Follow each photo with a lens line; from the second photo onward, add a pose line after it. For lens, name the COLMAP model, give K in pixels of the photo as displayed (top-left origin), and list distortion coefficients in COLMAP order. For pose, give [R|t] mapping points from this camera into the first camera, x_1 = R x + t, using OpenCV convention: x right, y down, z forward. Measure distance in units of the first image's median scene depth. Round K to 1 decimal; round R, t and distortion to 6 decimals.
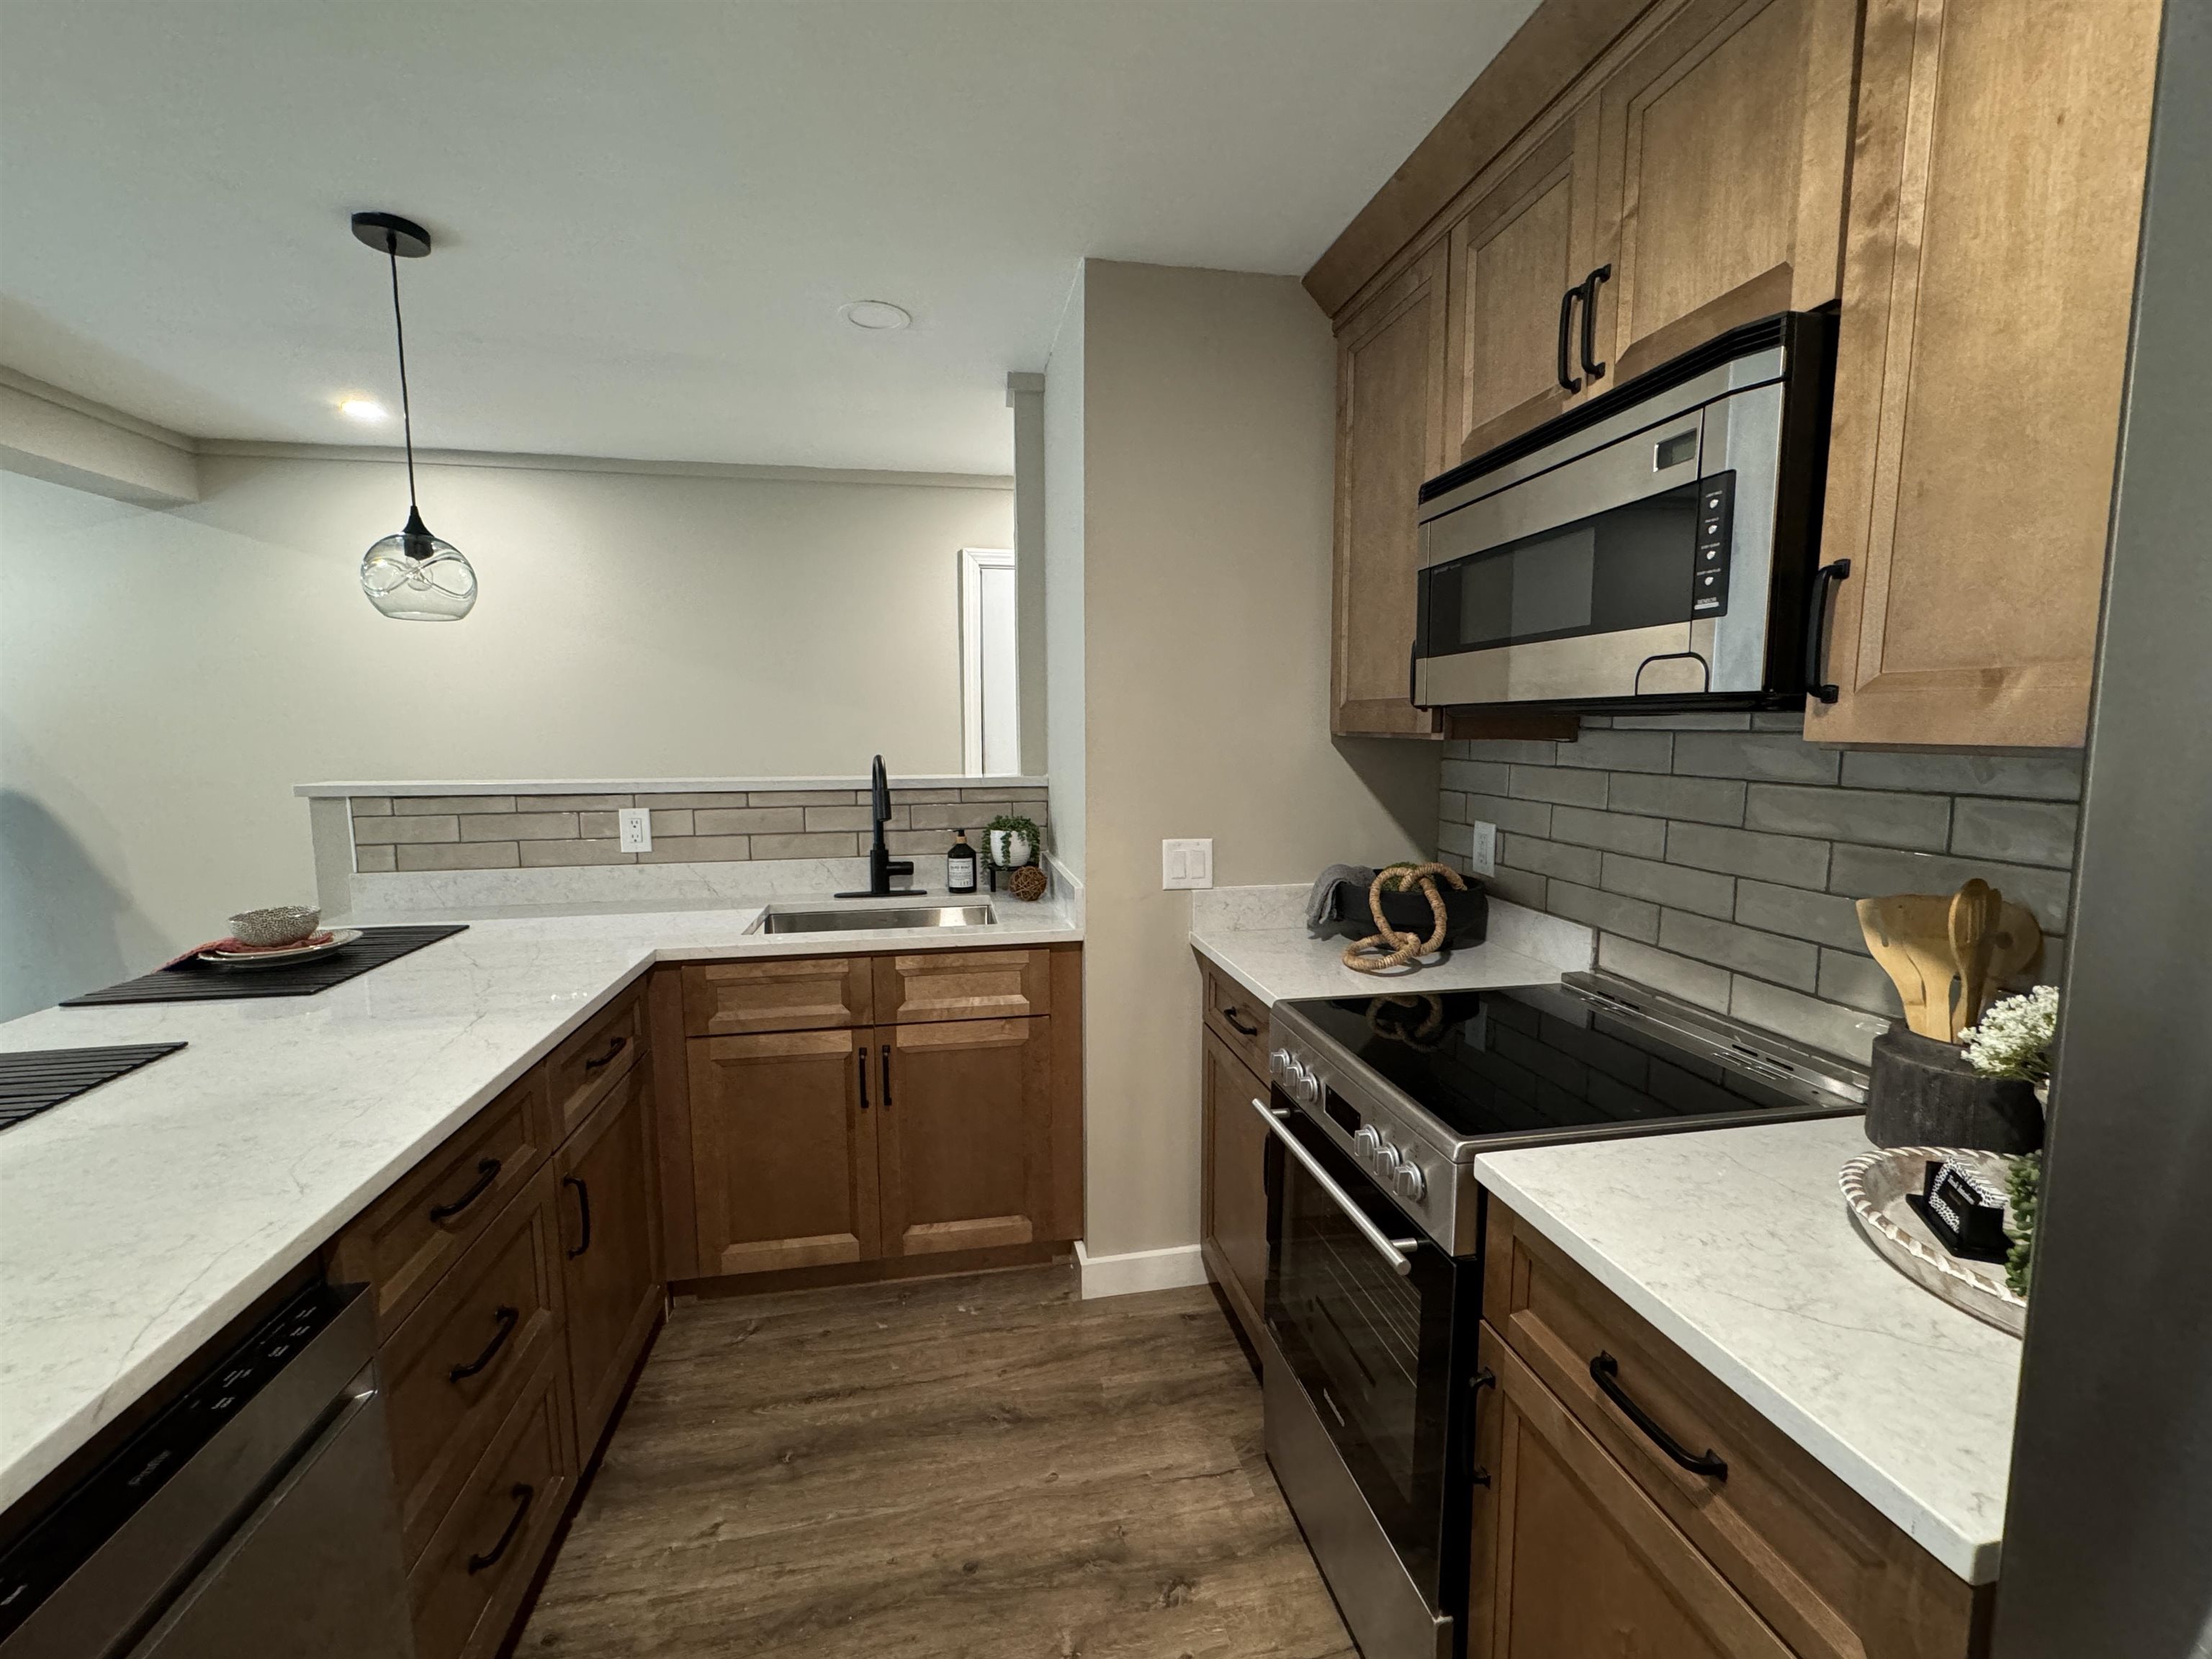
lens RADIAL K [[933.6, 0, 1101.4], [0, 933.6, 827.4], [0, 0, 1]] dist [-0.005077, 0.001174]
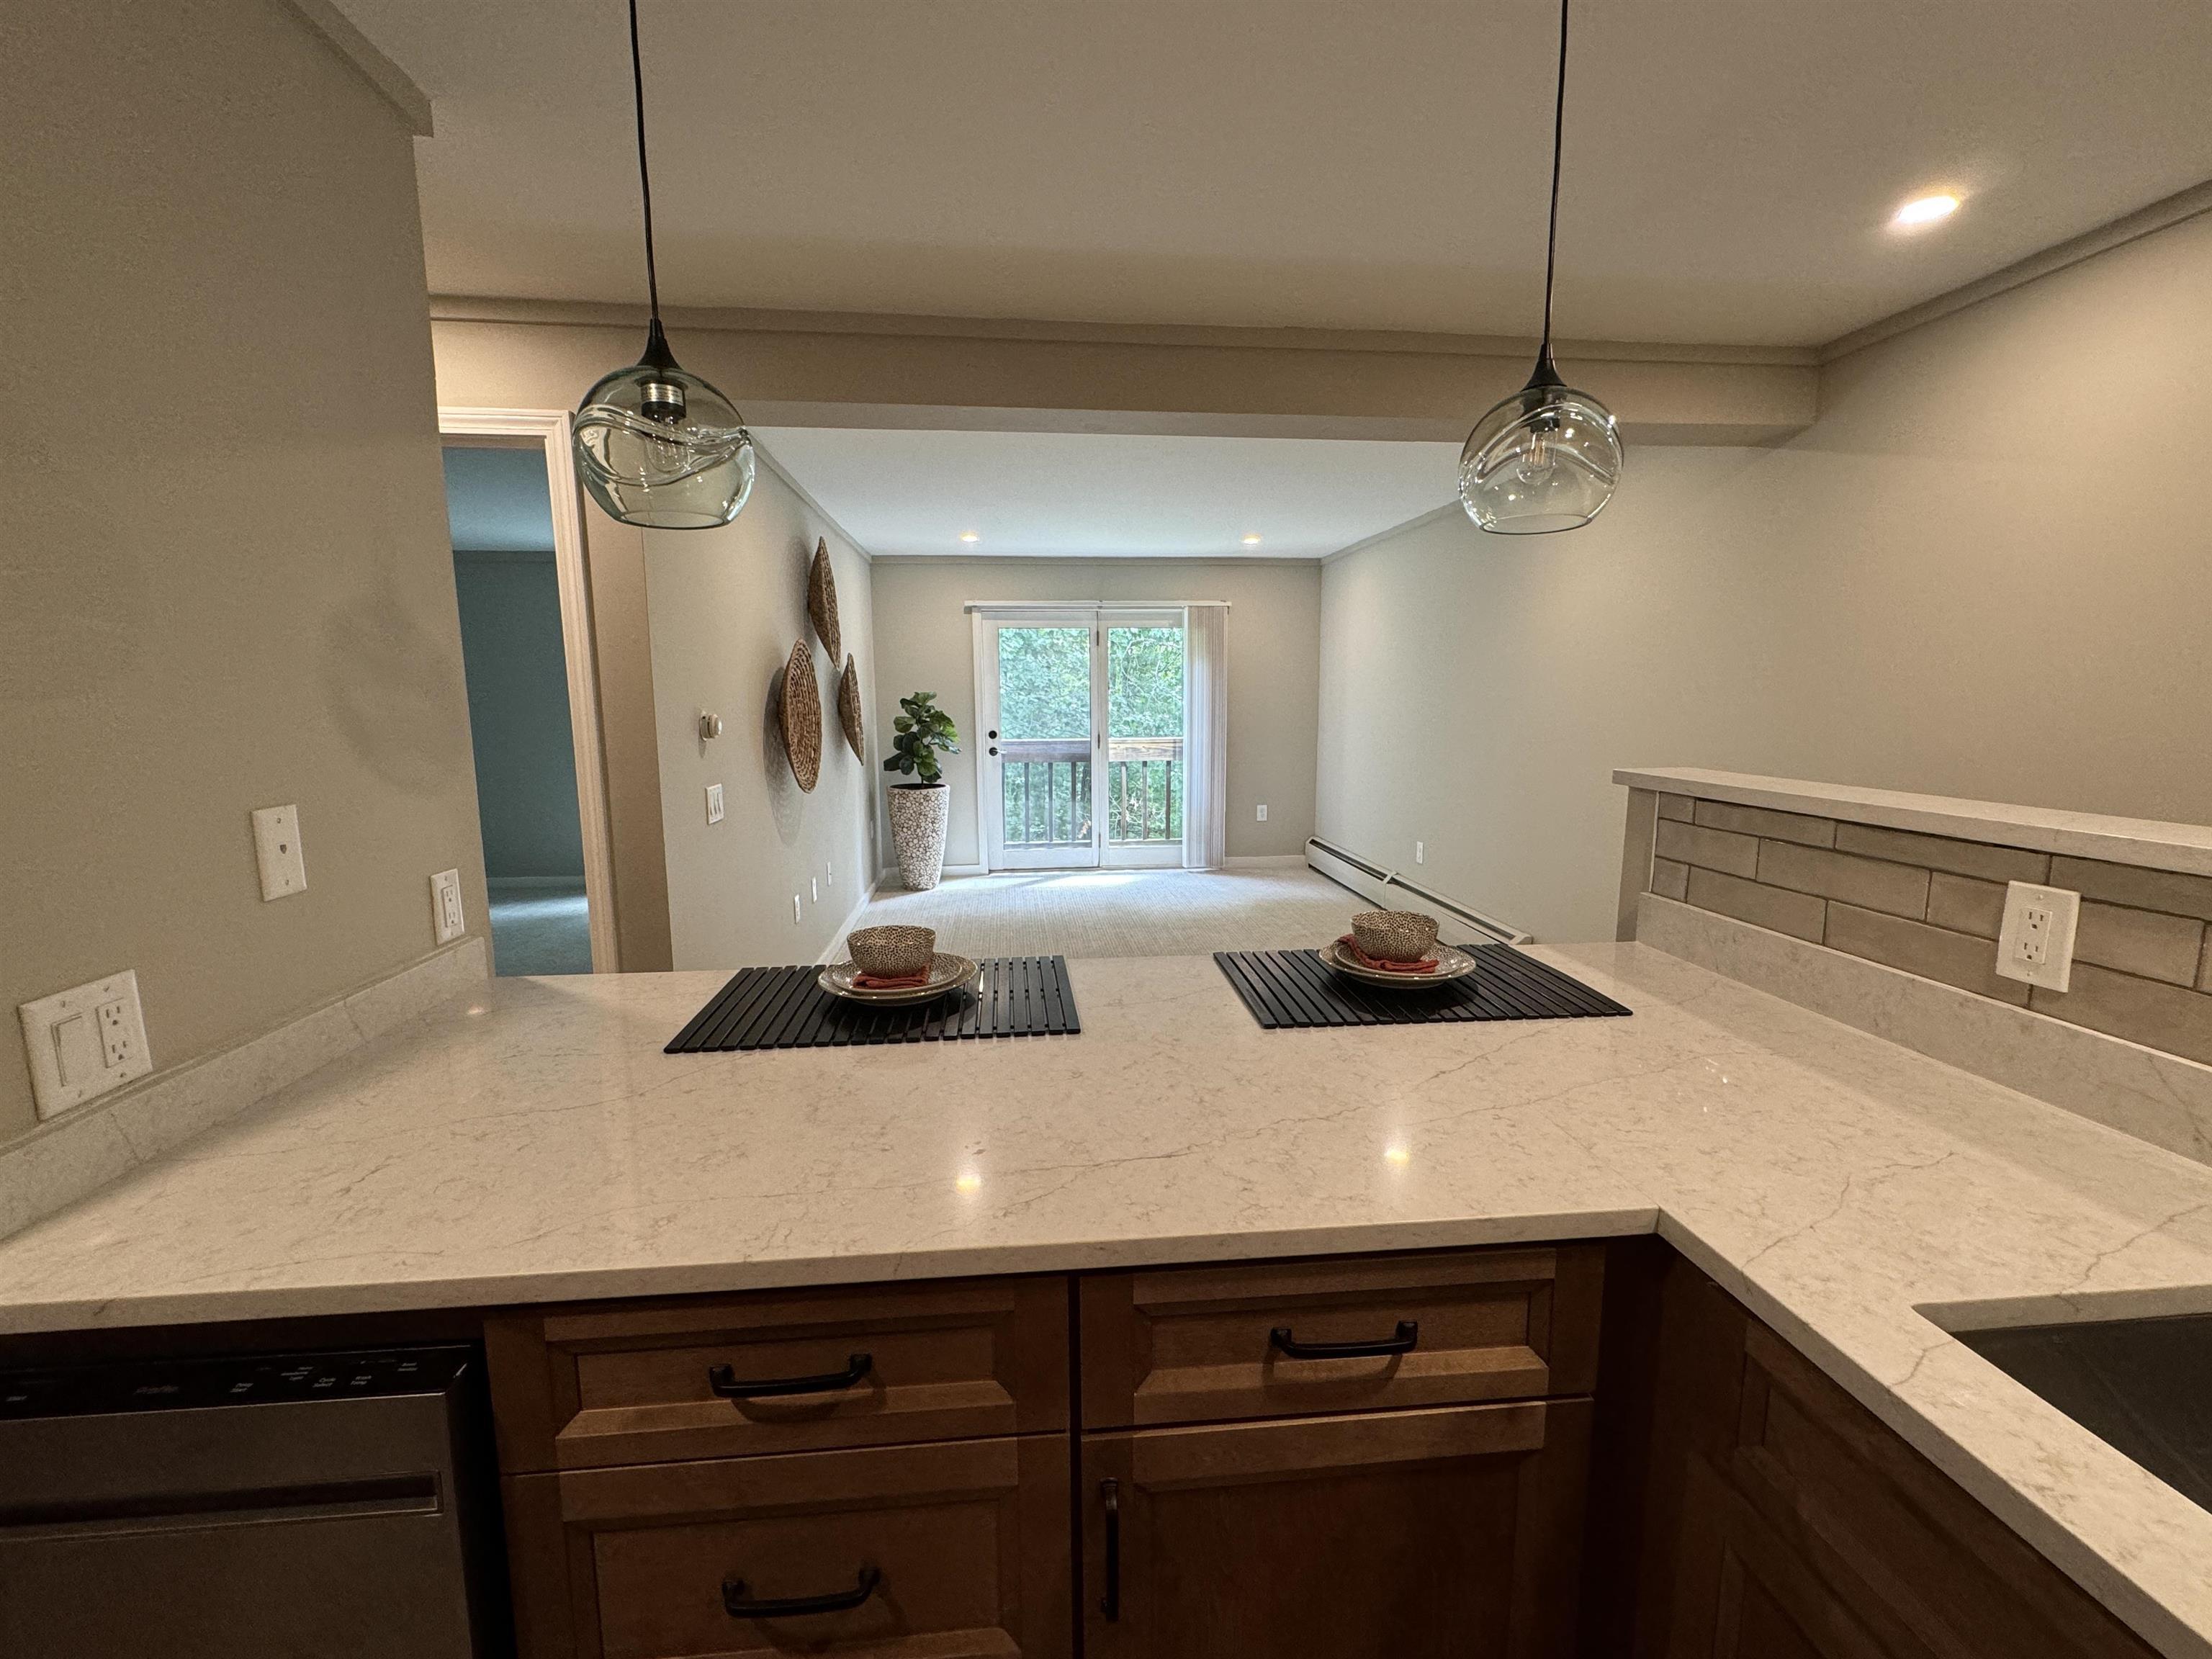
lens RADIAL K [[933.6, 0, 1107.1], [0, 933.6, 832.4], [0, 0, 1]] dist [-0.005077, 0.001174]
pose [[-0.076384, 0.153897, -0.985130, -0.054408], [-0.107443, 0.980993, 0.161582, -0.099203], [0.991273, 0.118188, -0.058397, 0.837079]]
